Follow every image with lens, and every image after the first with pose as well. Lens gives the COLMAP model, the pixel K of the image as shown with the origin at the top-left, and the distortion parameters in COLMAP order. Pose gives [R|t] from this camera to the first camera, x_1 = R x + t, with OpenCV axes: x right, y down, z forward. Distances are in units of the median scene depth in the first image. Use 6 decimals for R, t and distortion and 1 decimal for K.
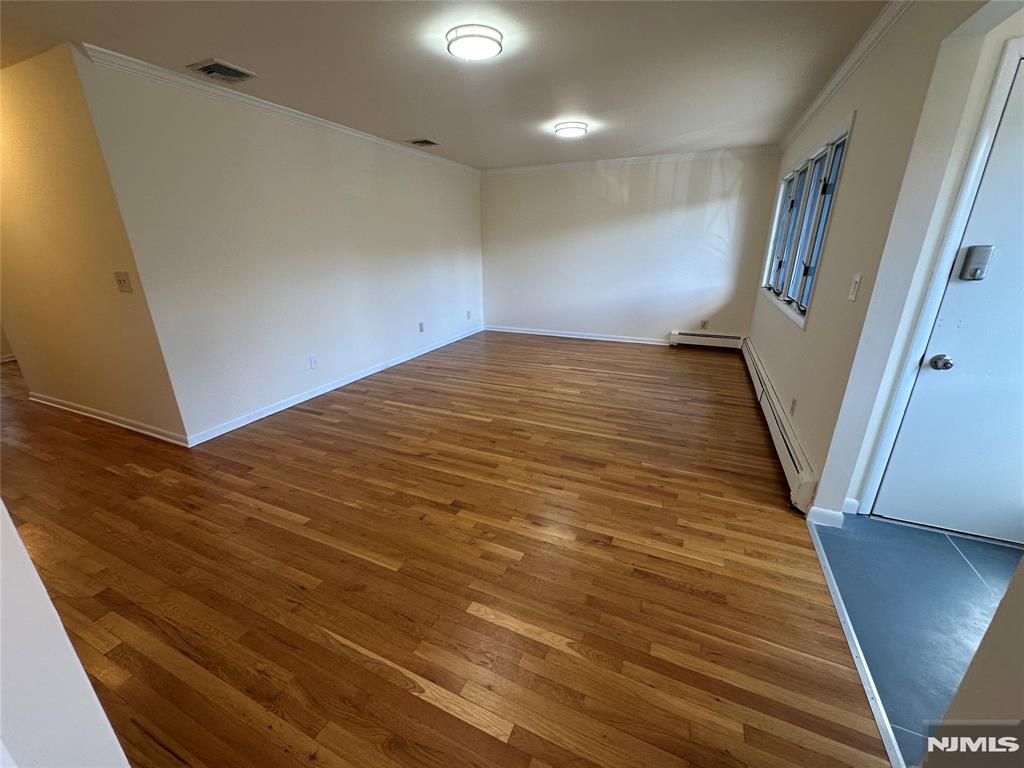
lens RADIAL K [[408.8, 0, 511.3], [0, 408.8, 381.3], [0, 0, 1]] dist [-0.002790, 0.000425]
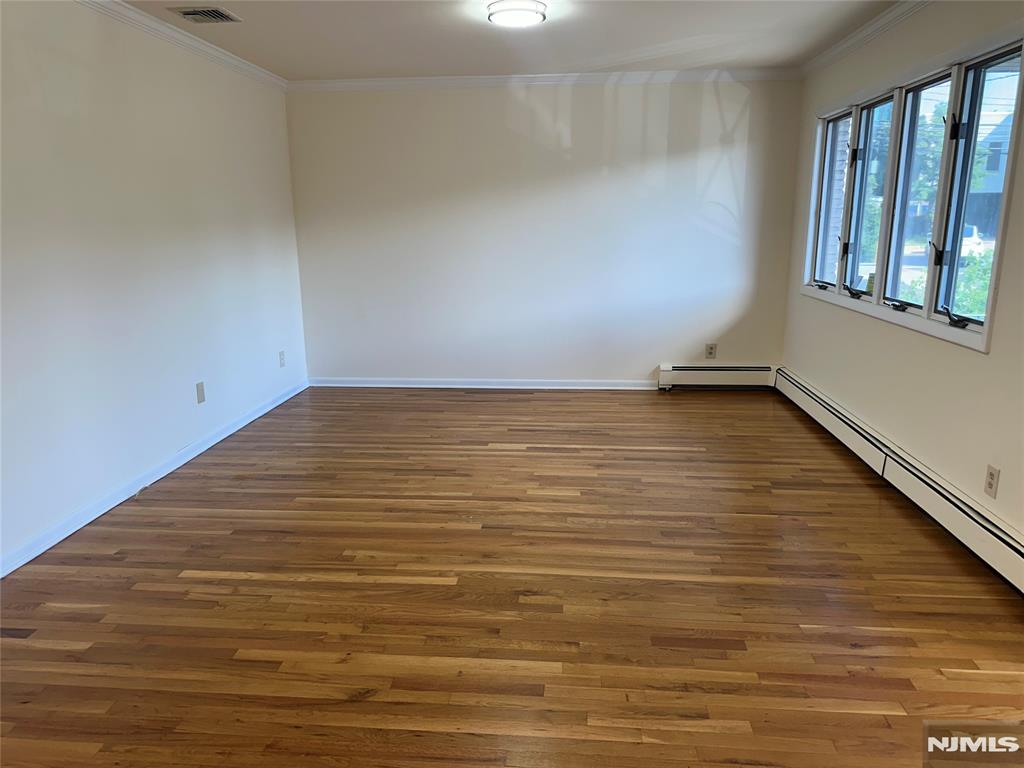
lens RADIAL K [[724.7, 0, 507.0], [0, 724.7, 379.3], [0, 0, 1]] dist [0.048864, -0.058693]
pose [[0.945811, -0.073212, 0.316357, -0.227937], [0.108261, 0.989606, -0.094651, -0.045517], [-0.306139, 0.123771, 0.943906, 0.155888]]
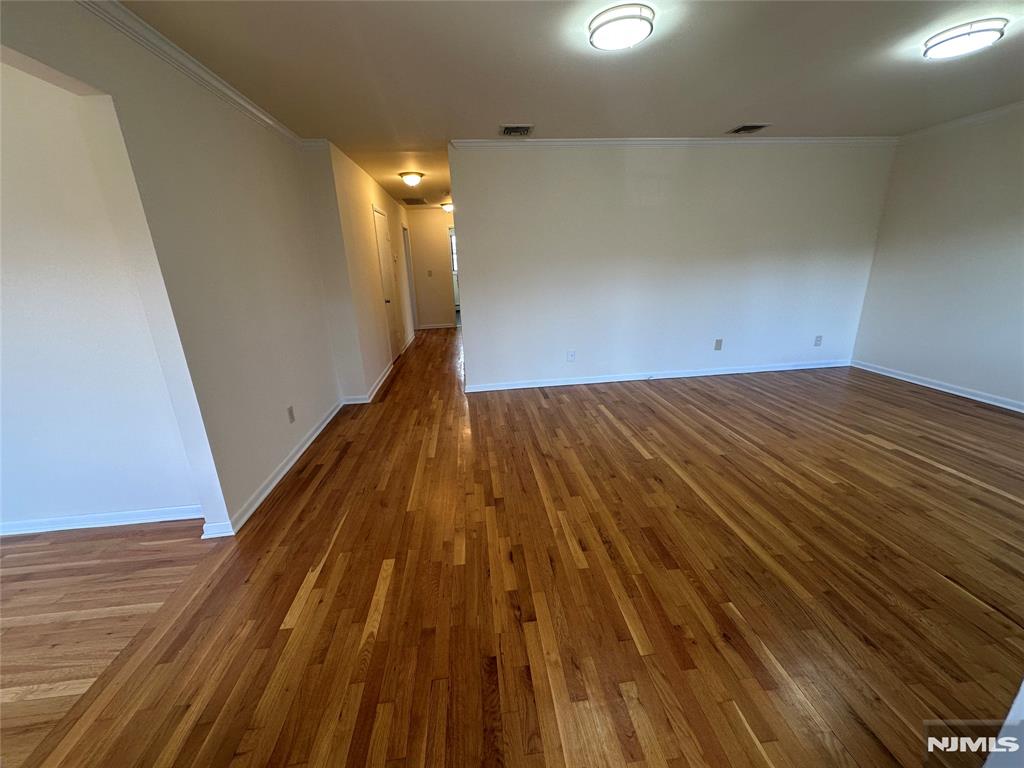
lens RADIAL K [[408.8, 0, 516.0], [0, 408.8, 382.1], [0, 0, 1]] dist [-0.002790, 0.000425]
pose [[0.509271, 0.236881, -0.827364, 0.445759], [-0.244335, 0.961611, 0.124920, -0.088657], [0.825193, 0.138536, 0.547599, 0.269520]]
